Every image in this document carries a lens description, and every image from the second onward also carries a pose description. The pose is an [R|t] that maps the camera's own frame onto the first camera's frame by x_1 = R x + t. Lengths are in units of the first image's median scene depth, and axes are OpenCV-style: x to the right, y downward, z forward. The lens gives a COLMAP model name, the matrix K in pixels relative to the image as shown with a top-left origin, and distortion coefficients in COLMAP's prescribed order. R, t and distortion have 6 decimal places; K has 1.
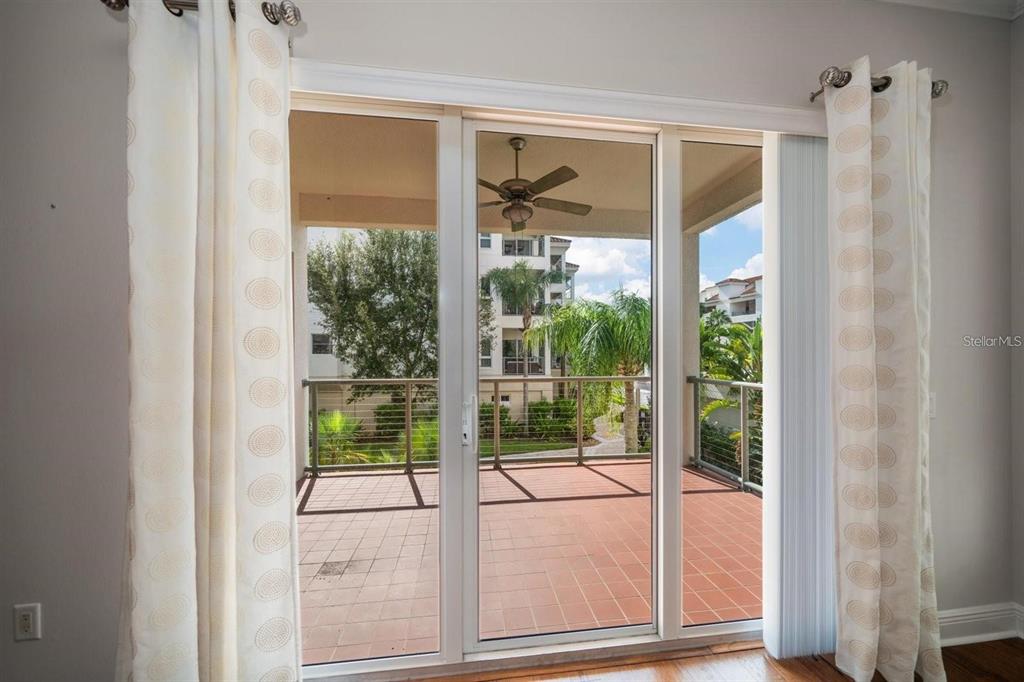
lens RADIAL K [[371.0, 0, 508.0], [0, 371.0, 344.5], [0, 0, 1]] dist [-0.000094, -0.000028]
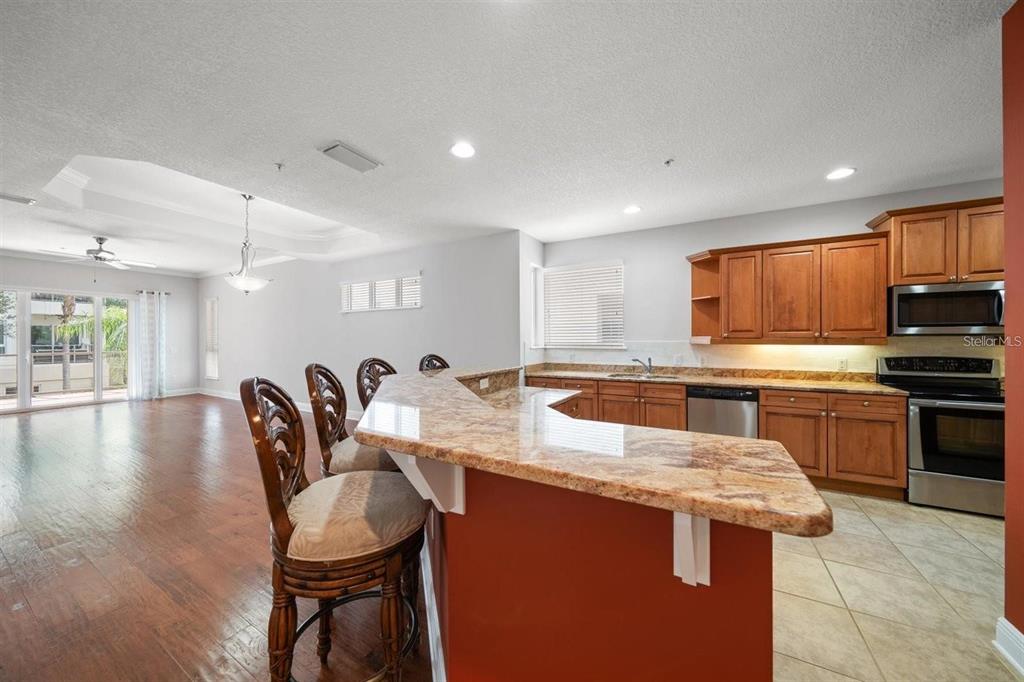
lens RADIAL K [[356.7, 0, 514.3], [0, 356.7, 337.0], [0, 0, 1]] dist [-0.001737, -0.000144]
pose [[0.594263, 0.000979, 0.804271, -0.006270], [-0.015549, 0.999826, 0.010272, -0.014199], [-0.804121, -0.018610, 0.594175, -0.525324]]
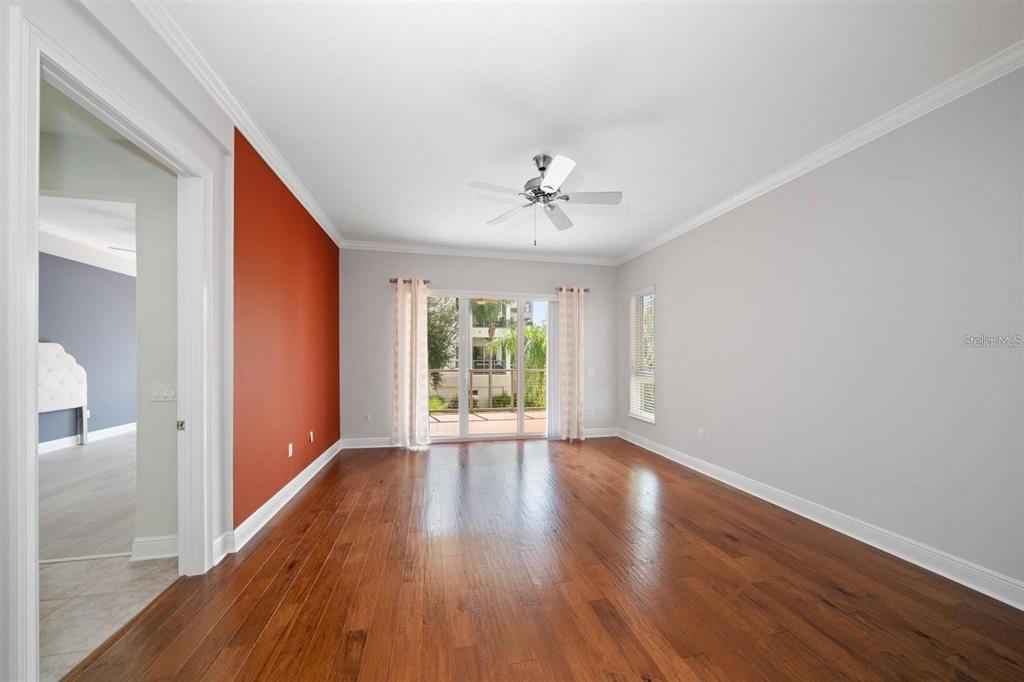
lens RADIAL K [[350.4, 0, 509.5], [0, 350.4, 347.4], [0, 0, 1]] dist [-0.002056, -0.000123]
pose [[0.995666, 0.006963, 0.092736, -0.000270], [-0.006571, 0.999968, -0.004535, -0.005680], [-0.092764, 0.003906, 0.995680, -0.212595]]
